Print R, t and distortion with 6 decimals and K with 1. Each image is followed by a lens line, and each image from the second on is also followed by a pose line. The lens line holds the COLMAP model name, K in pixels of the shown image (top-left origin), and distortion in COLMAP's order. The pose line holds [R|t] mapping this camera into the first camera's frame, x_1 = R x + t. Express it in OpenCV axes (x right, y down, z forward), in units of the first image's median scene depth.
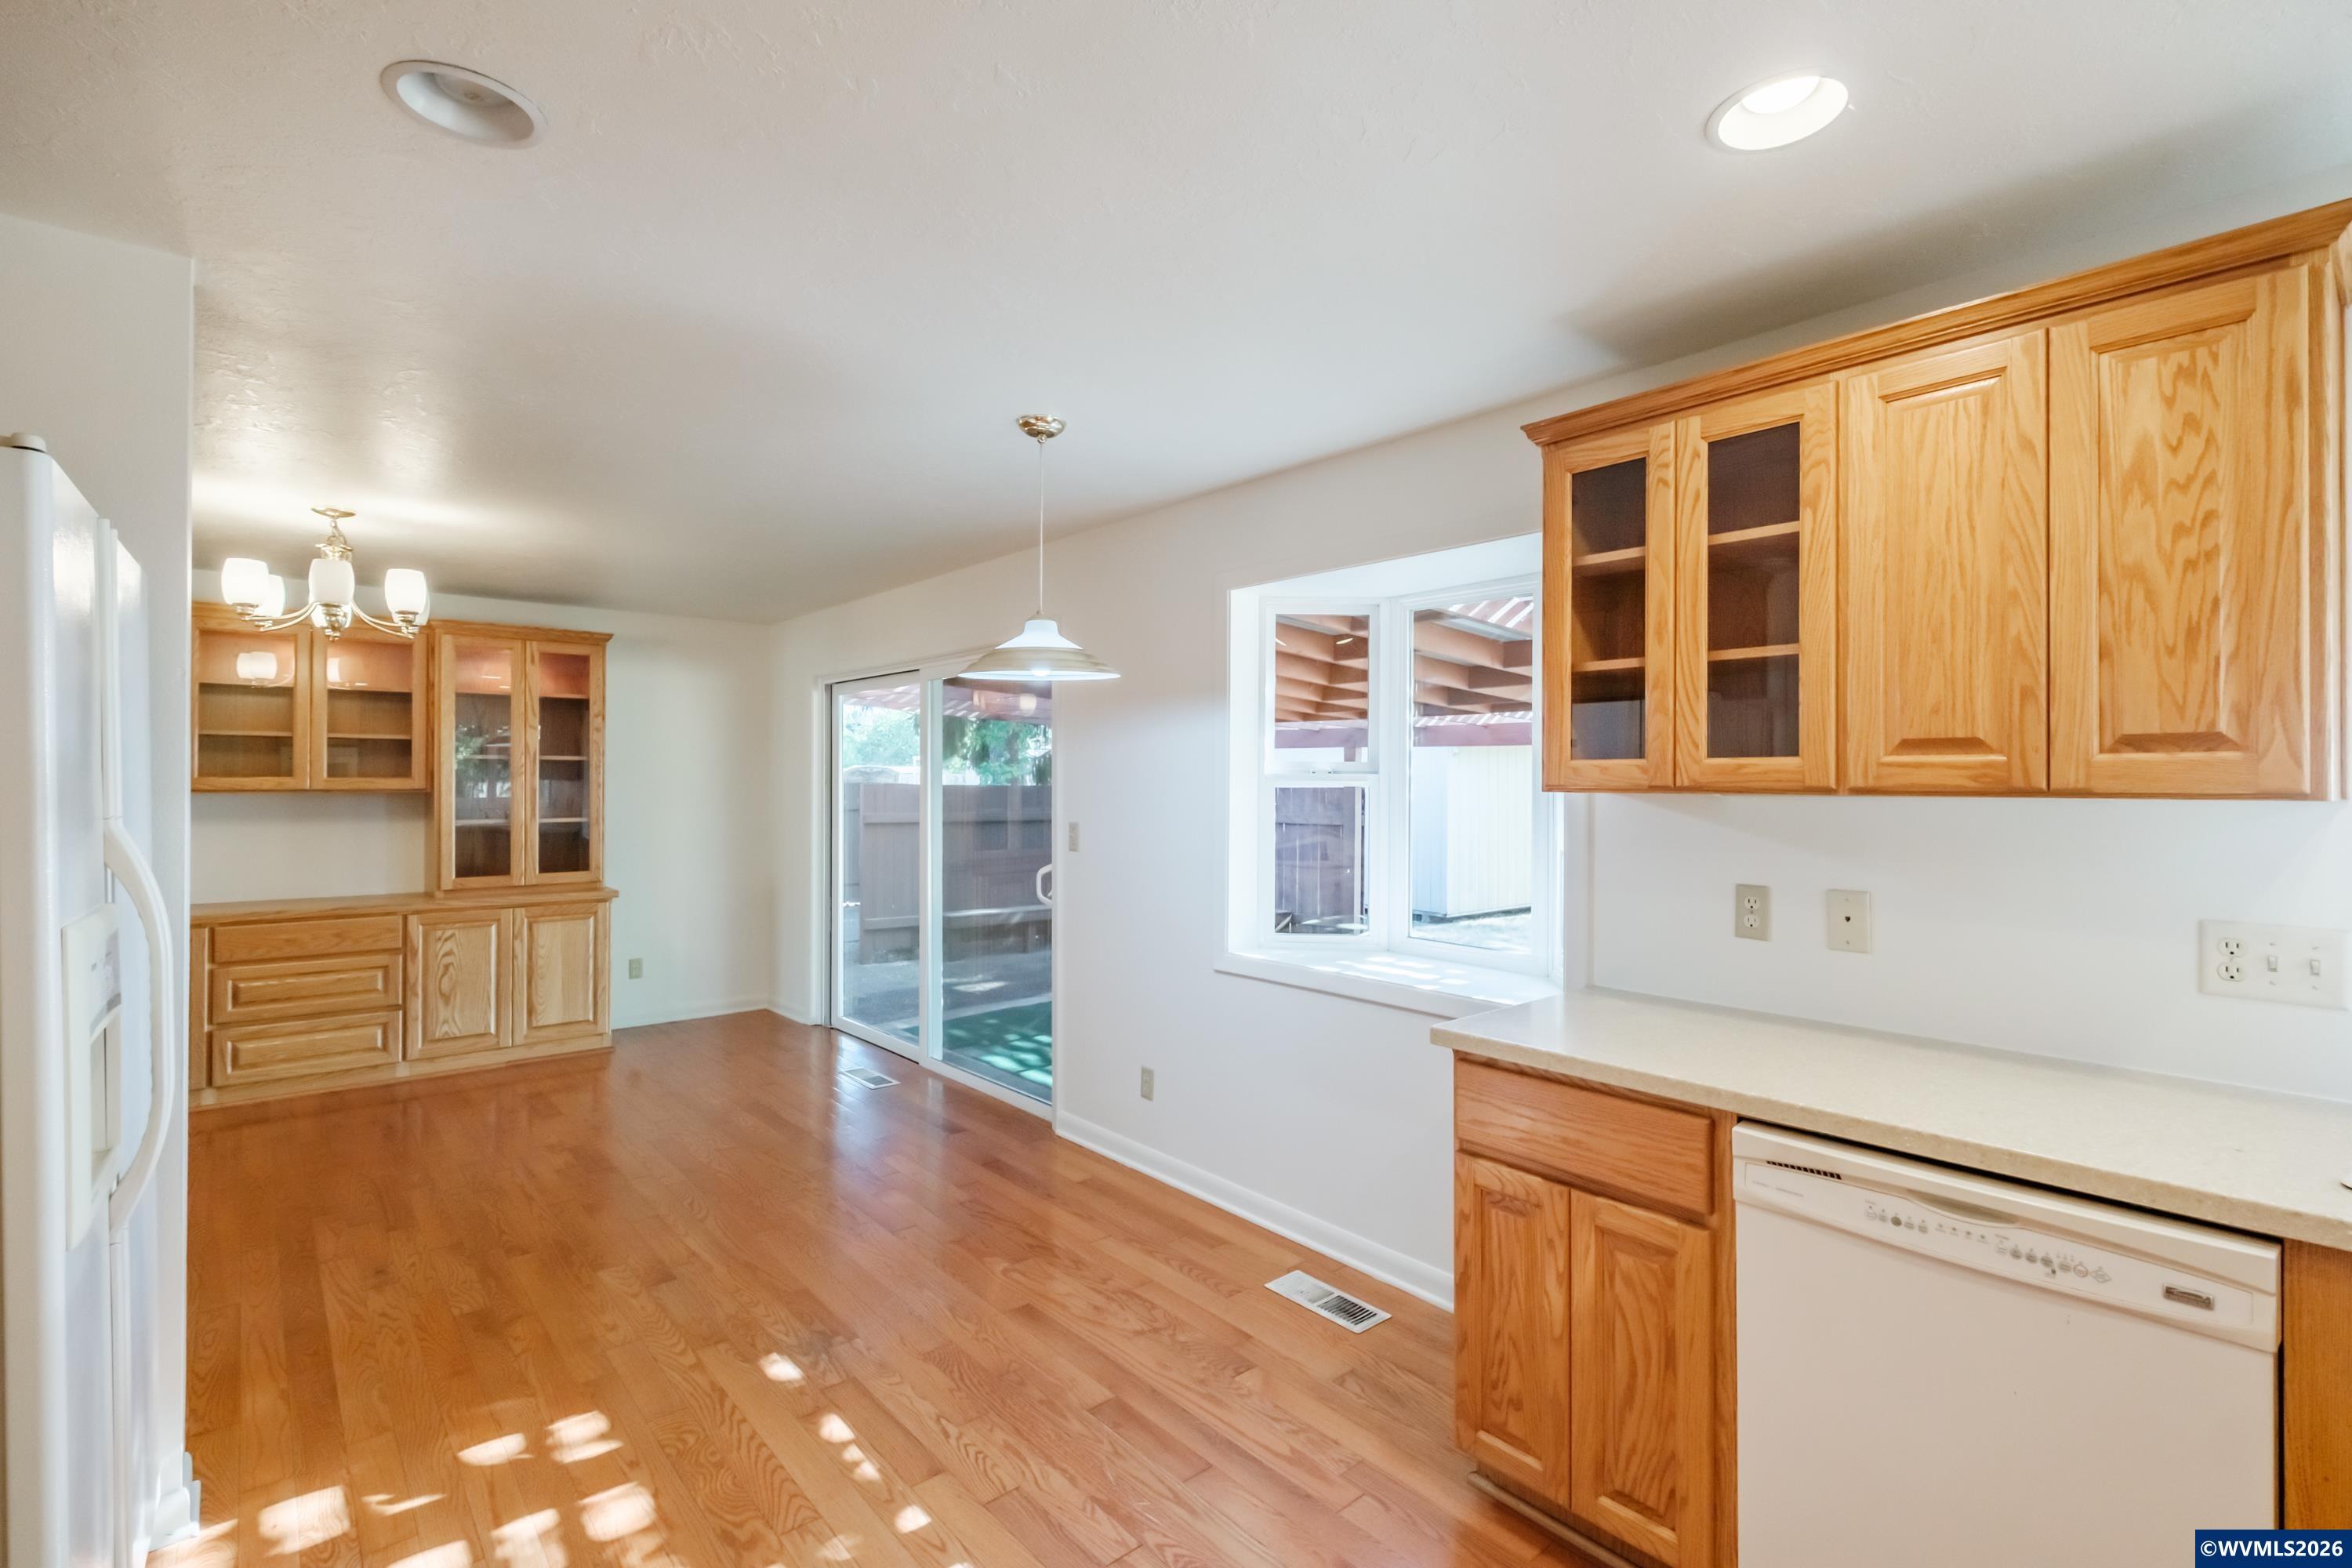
lens RADIAL K [[1029.8, 0, 1169.1], [0, 1029.8, 770.3], [0, 0, 1]] dist [-0.000717, -0.001690]
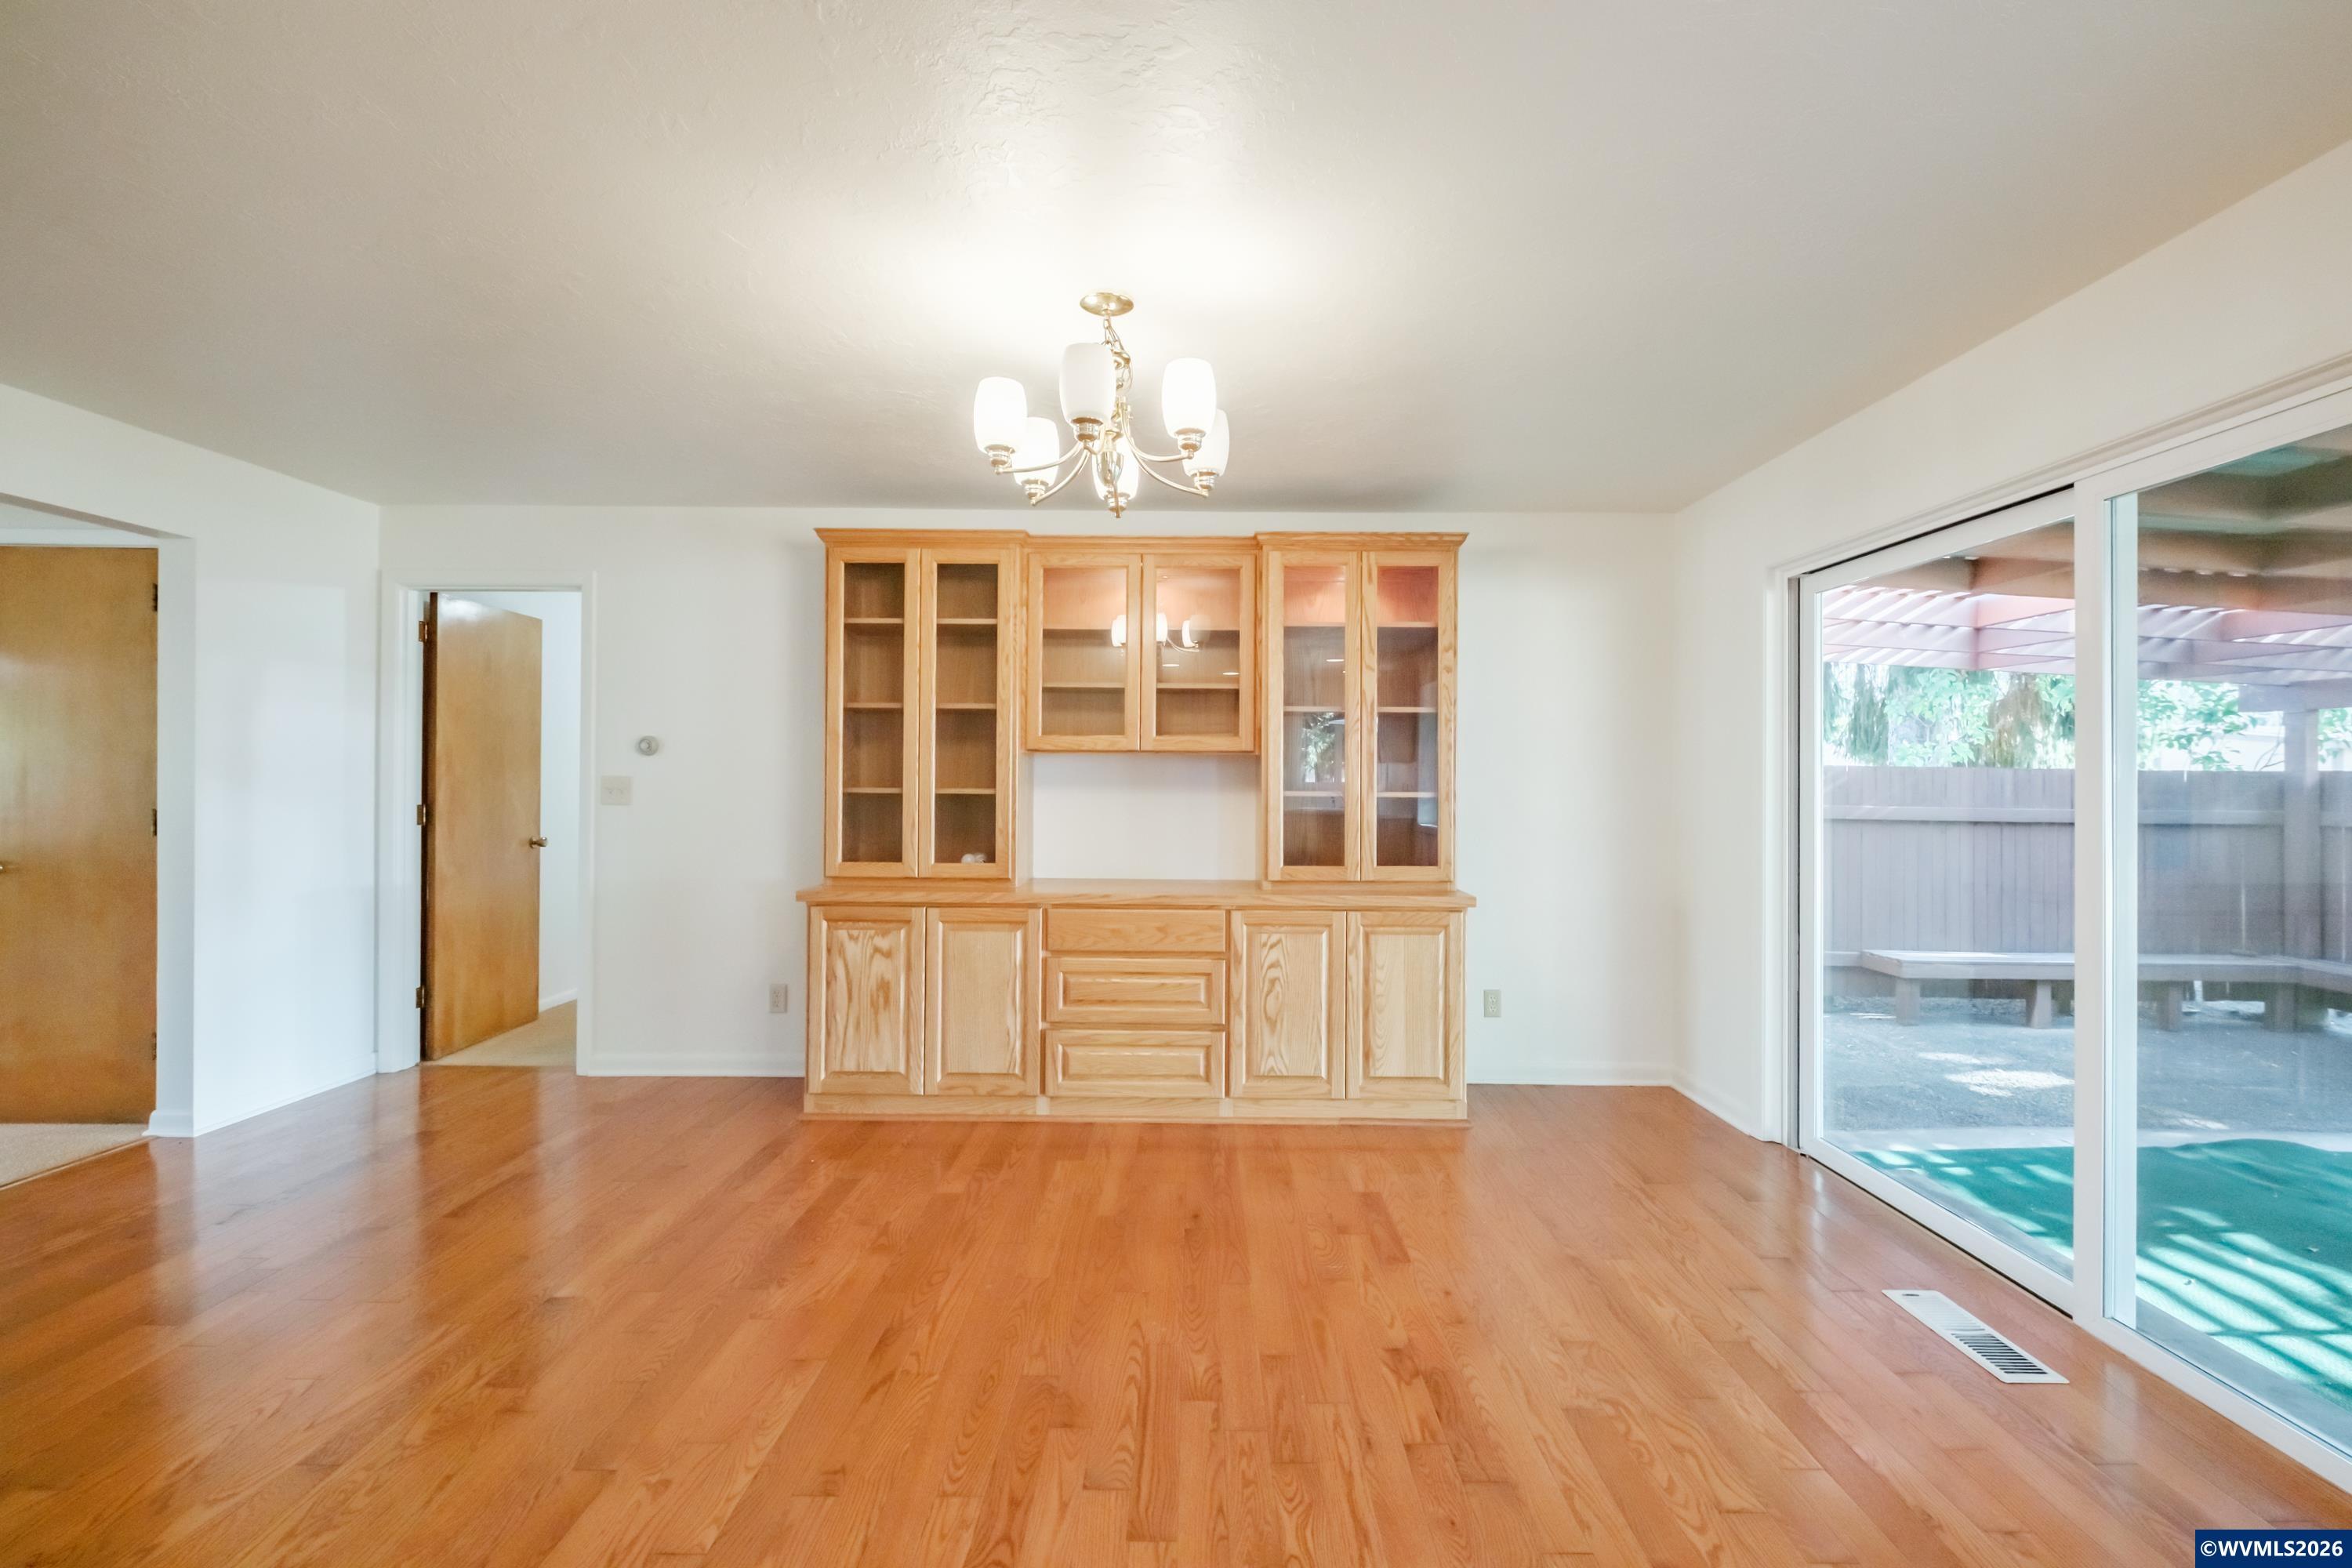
lens RADIAL K [[1029.8, 0, 1216.5], [0, 1029.8, 766.2], [0, 0, 1]] dist [-0.000717, -0.001690]
pose [[0.762769, -0.001109, -0.646670, -0.236820], [-0.000015, 0.999998, -0.001733, 0.031876], [0.646671, 0.001332, 0.762768, 0.385465]]
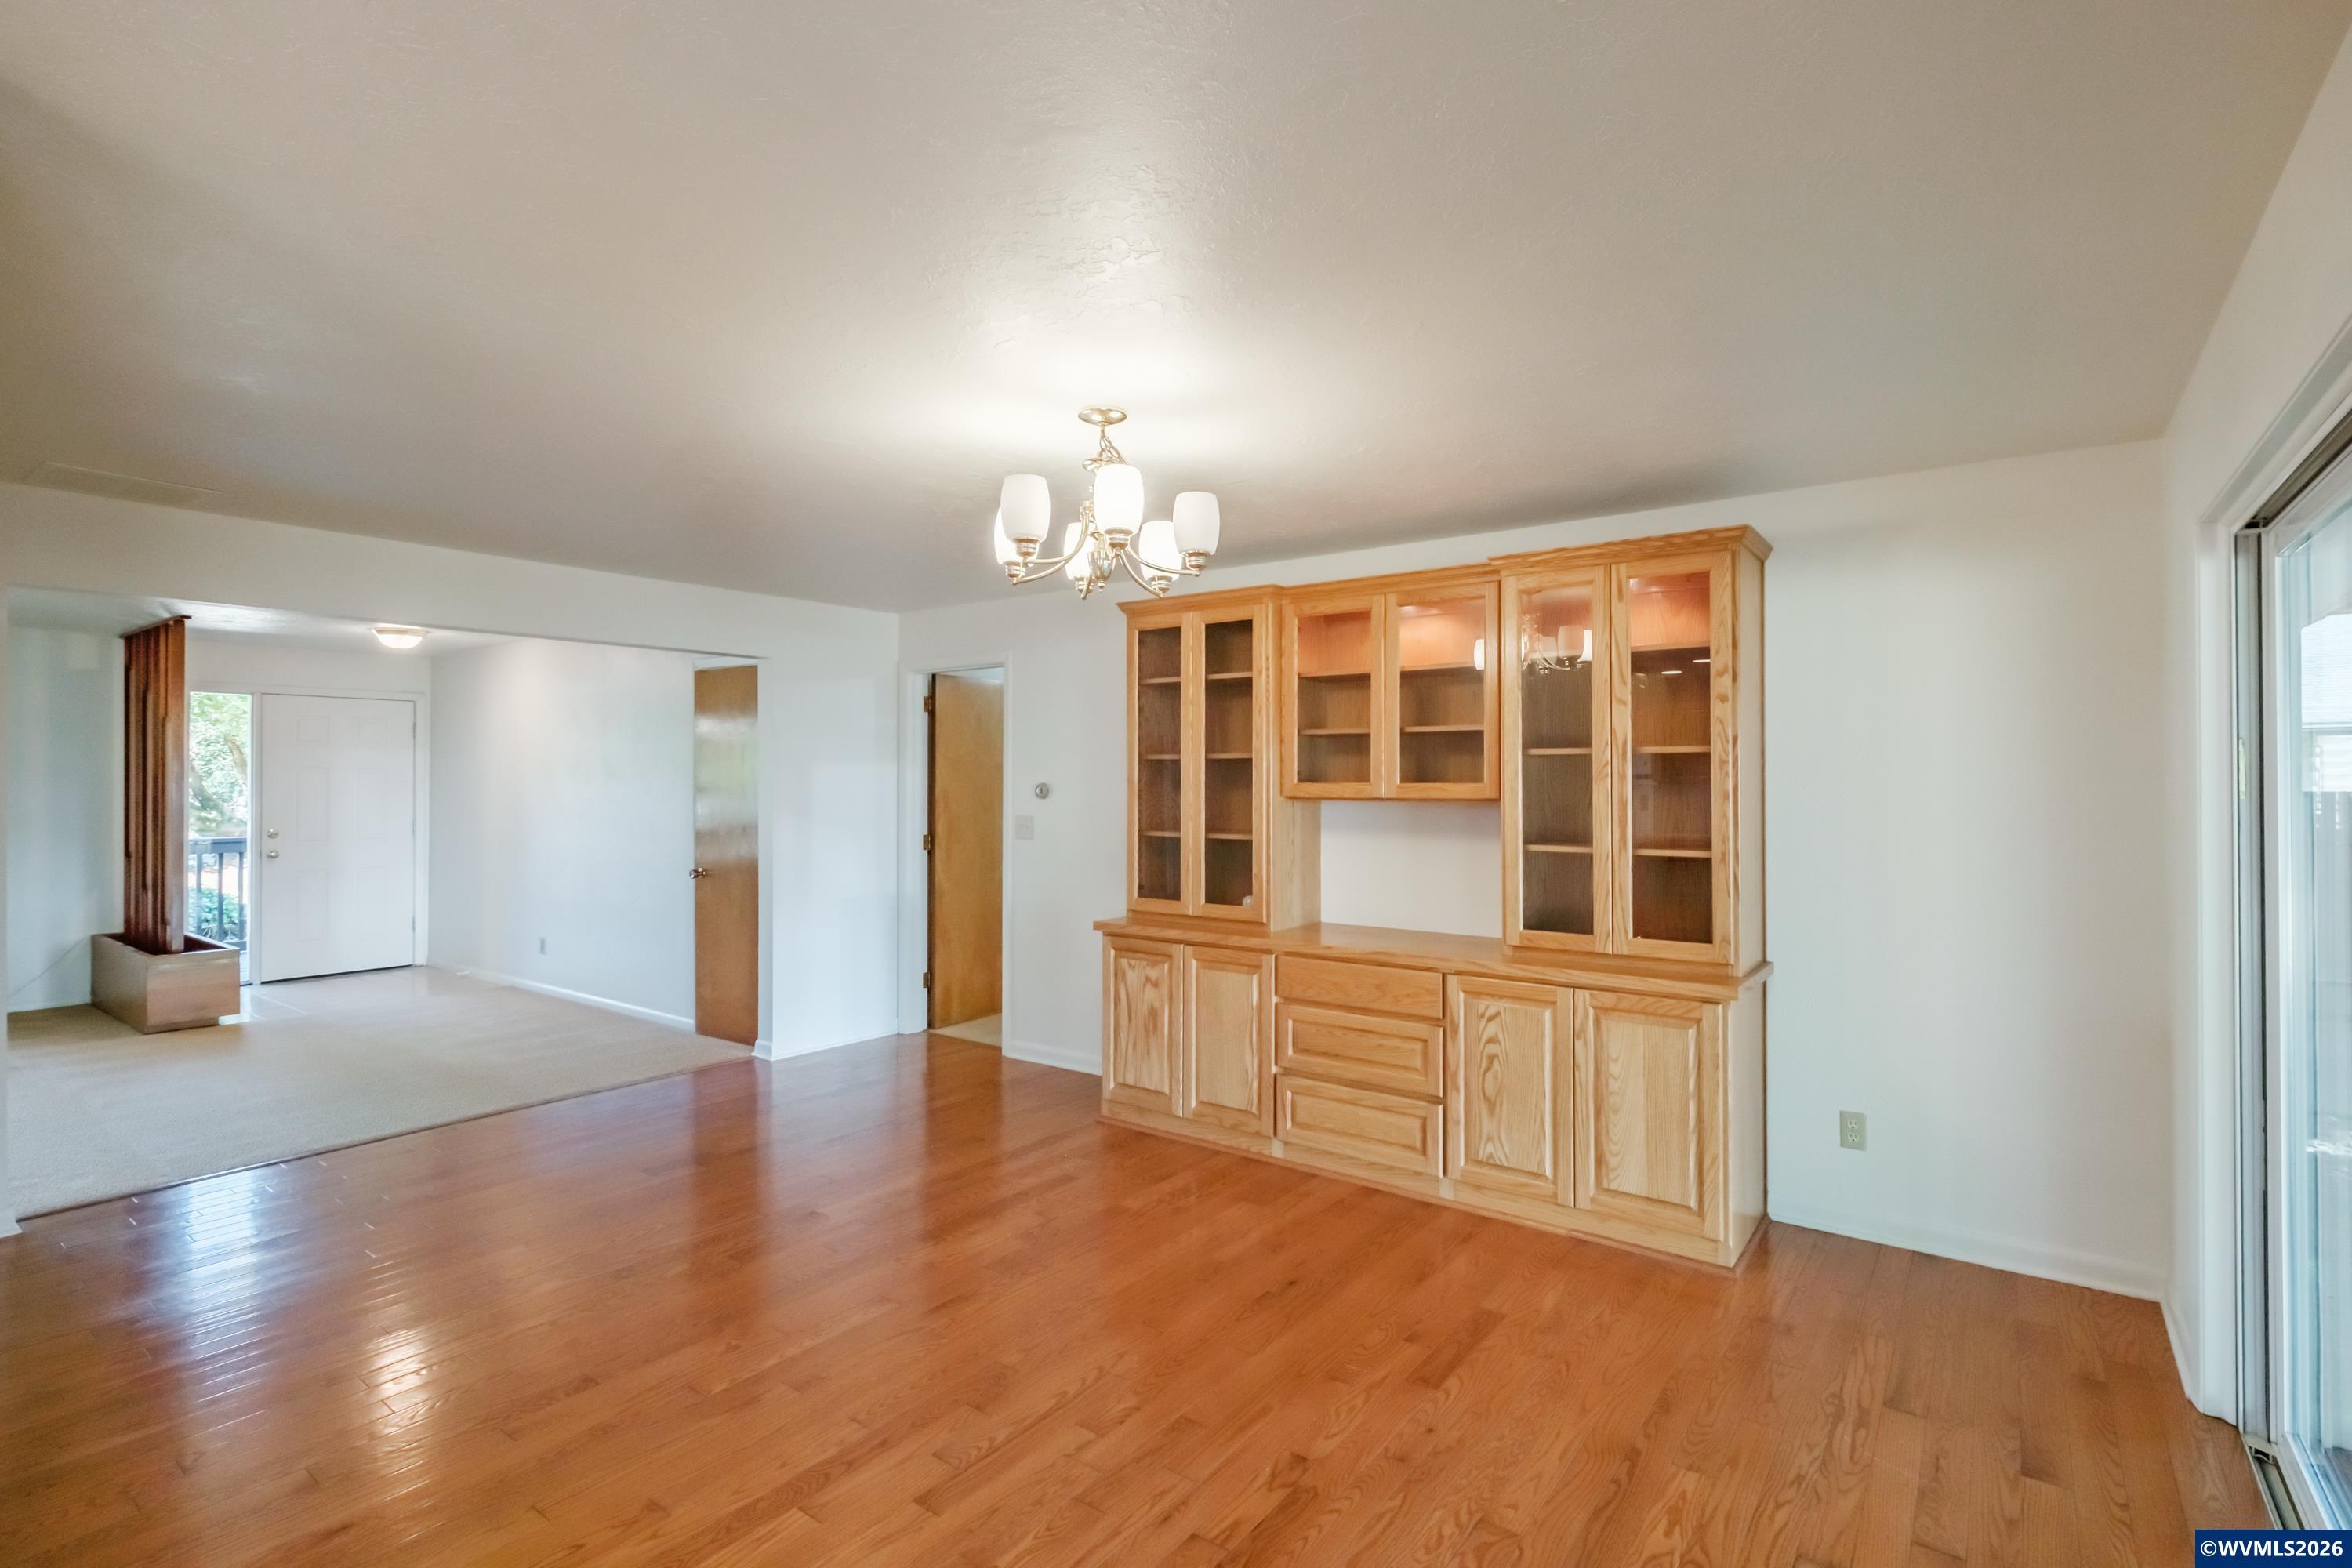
lens RADIAL K [[1110.9, 0, 1197.7], [0, 1110.9, 768.6], [0, 0, 1]] dist [0.002812, -0.001968]
pose [[0.229140, -0.010528, -0.973337, -0.024438], [0.010514, 0.999910, -0.008340, 0.001806], [0.973337, -0.008323, 0.229230, 0.631933]]
